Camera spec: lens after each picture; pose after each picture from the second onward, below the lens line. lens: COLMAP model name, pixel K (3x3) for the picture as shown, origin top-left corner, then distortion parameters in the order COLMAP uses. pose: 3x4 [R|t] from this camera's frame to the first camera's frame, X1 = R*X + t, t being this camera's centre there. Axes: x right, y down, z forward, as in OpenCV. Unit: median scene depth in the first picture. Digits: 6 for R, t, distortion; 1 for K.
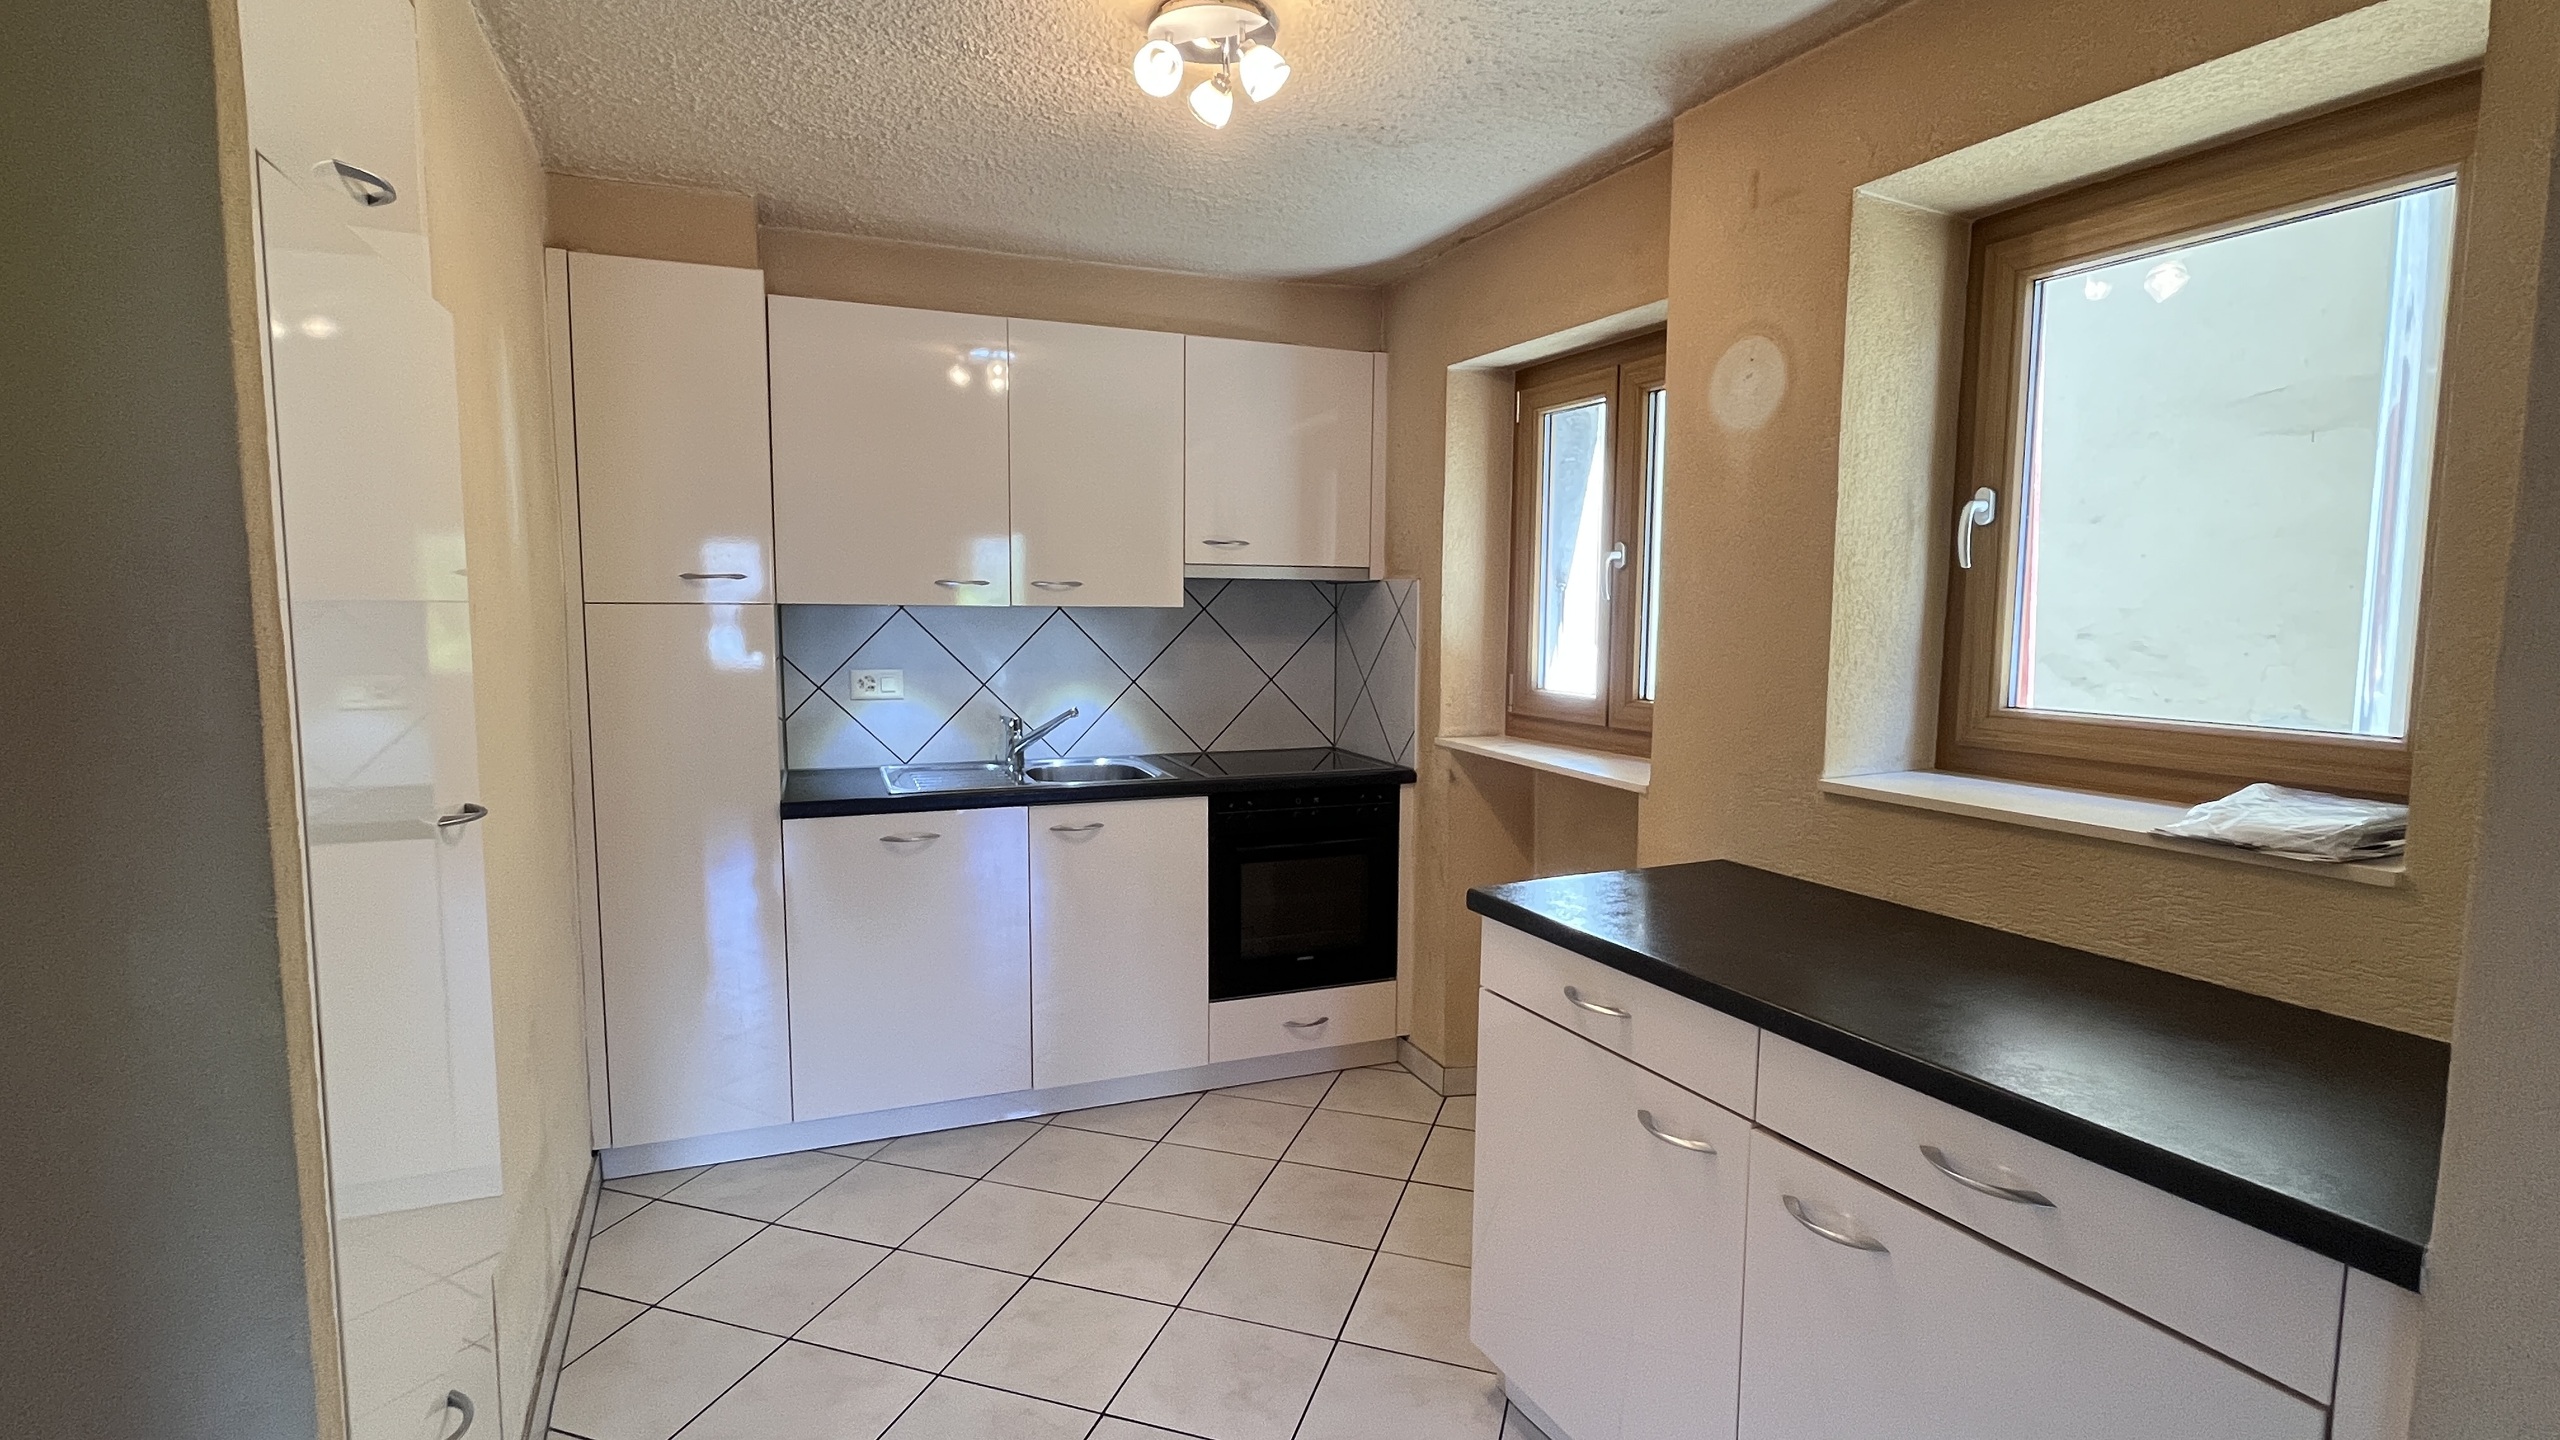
lens RADIAL K [[1159.7, 0, 1280.0], [0, 1159.7, 720.0], [0, 0, 1]] dist [-0.013551, 0.000175]
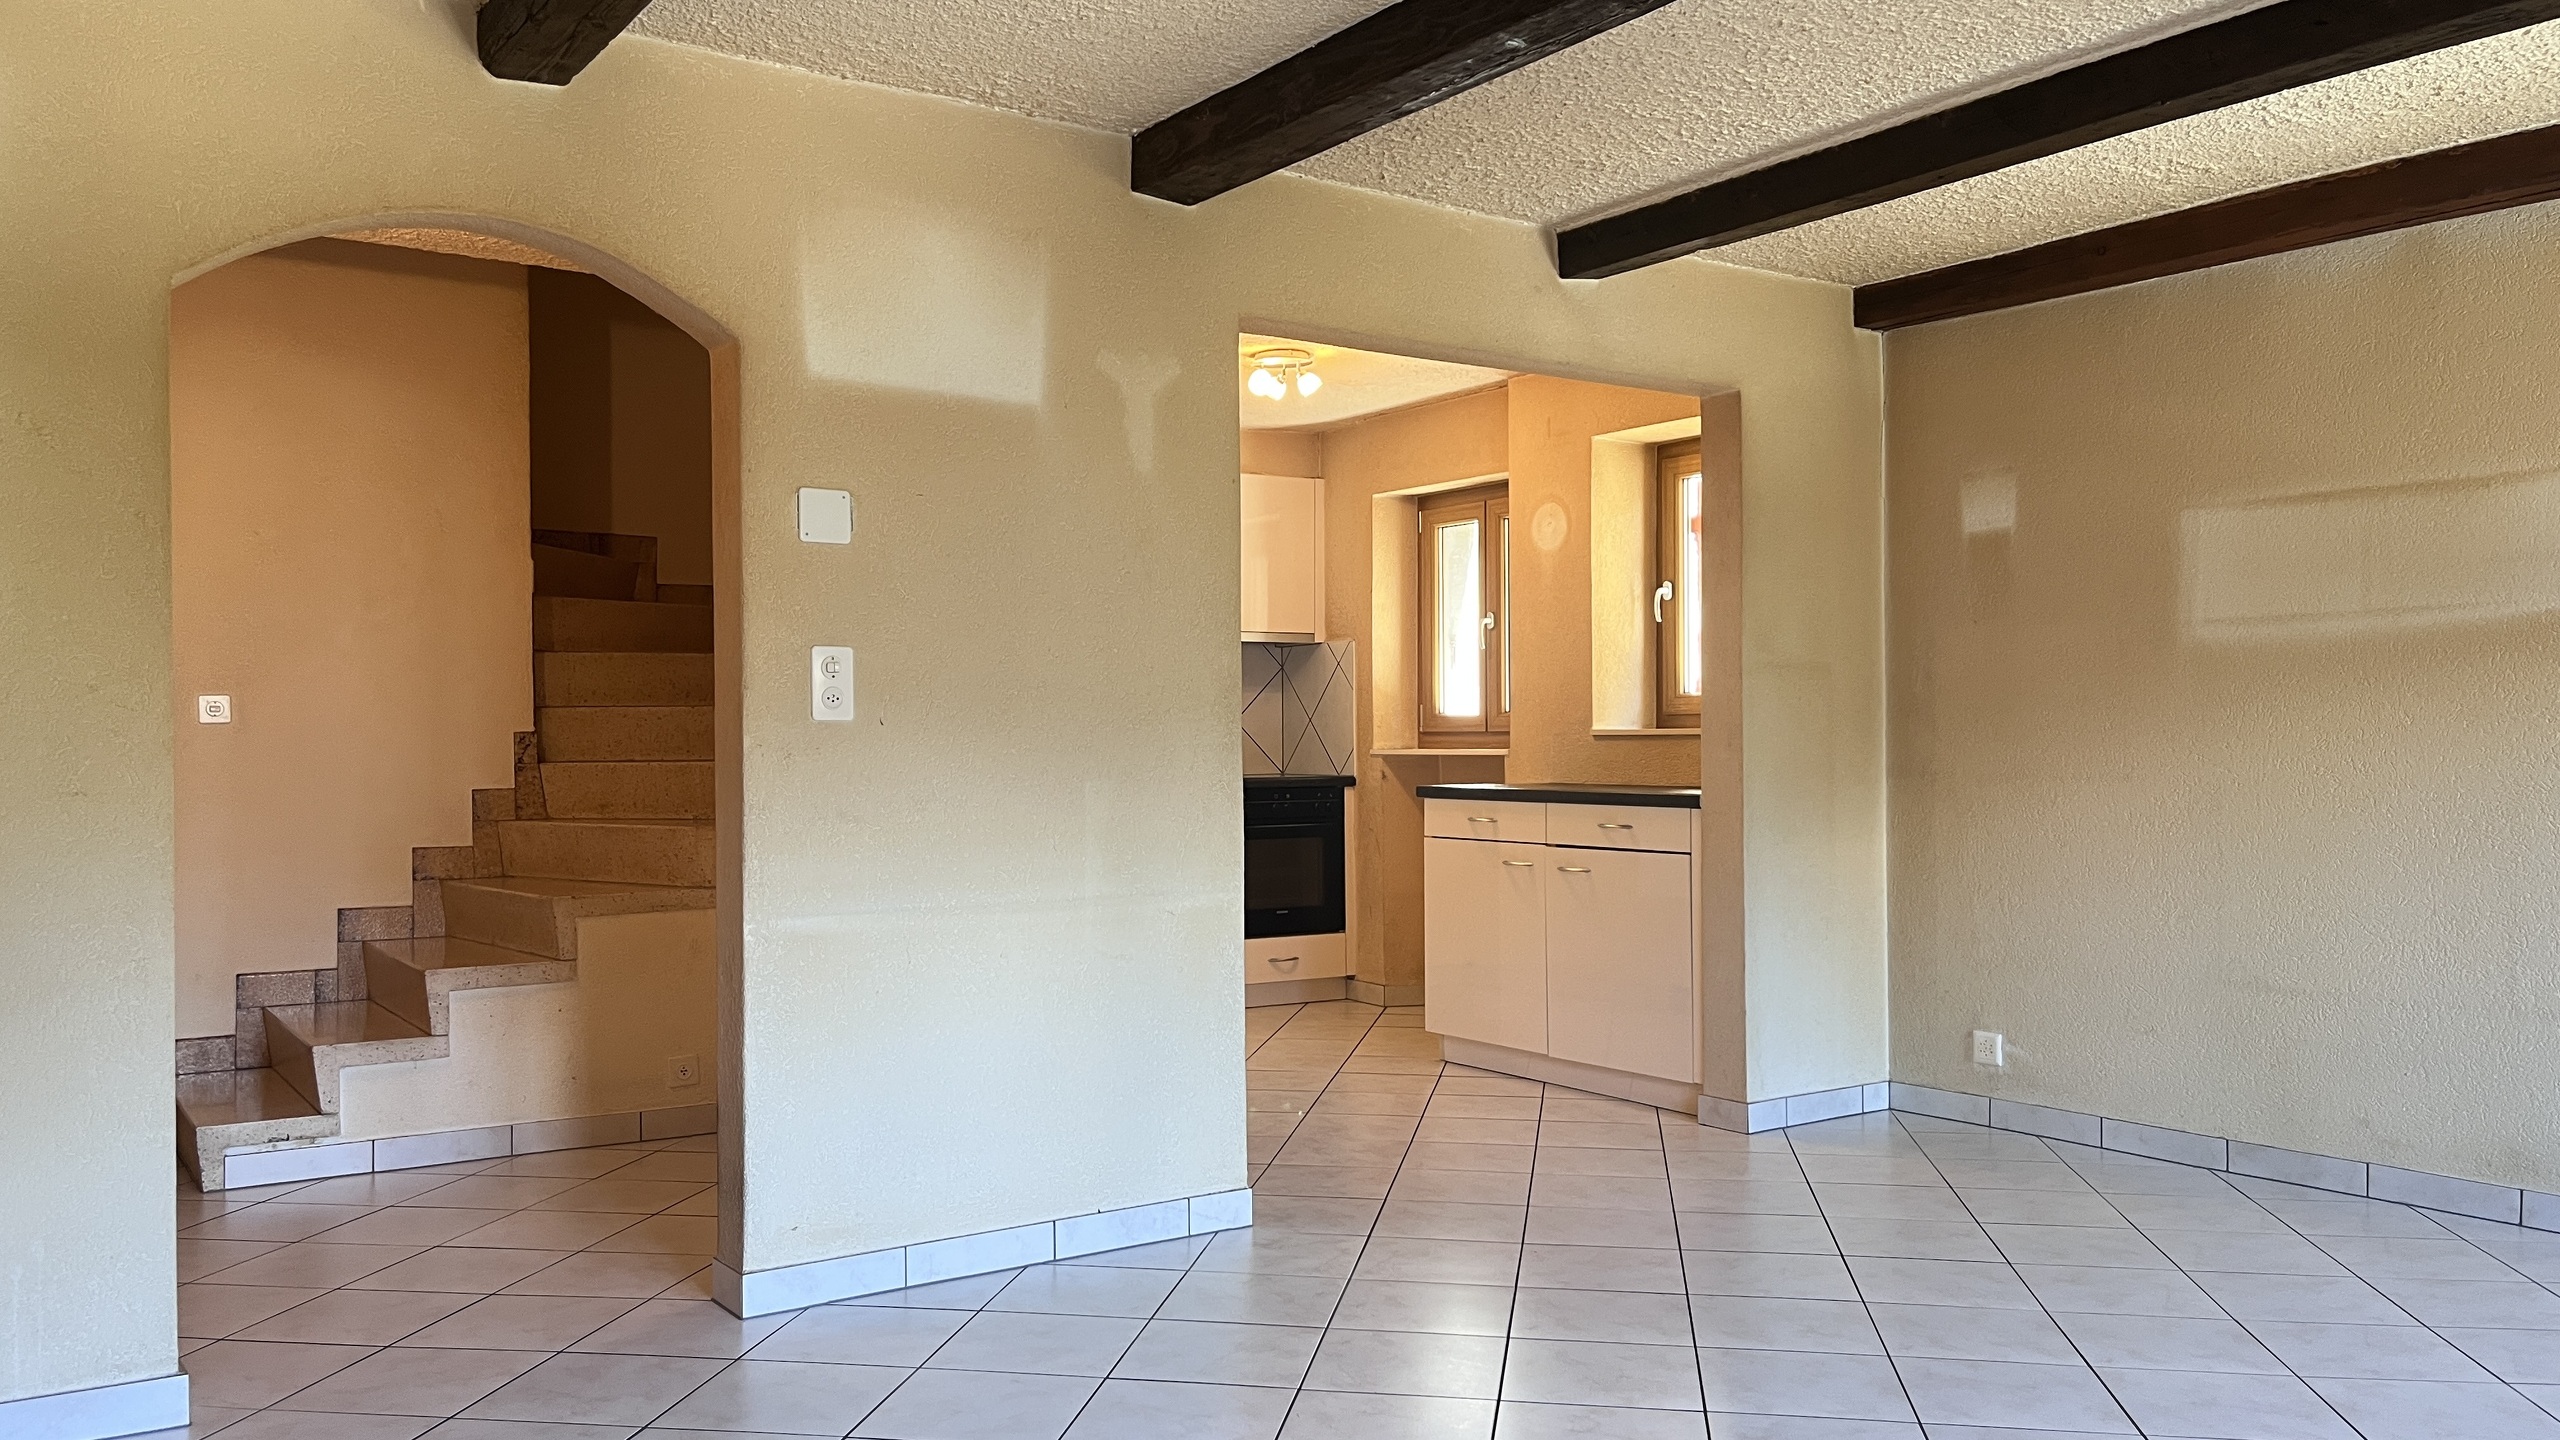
lens RADIAL K [[1956.1, 0, 1300.0], [0, 1956.1, 728.0], [0, 0, 1]] dist [0.060117, -0.071778]
pose [[0.985406, -0.012004, 0.169799, -0.370679], [0.029387, 0.994530, -0.100234, 0.234591], [-0.167667, 0.103761, 0.980368, -1.387946]]
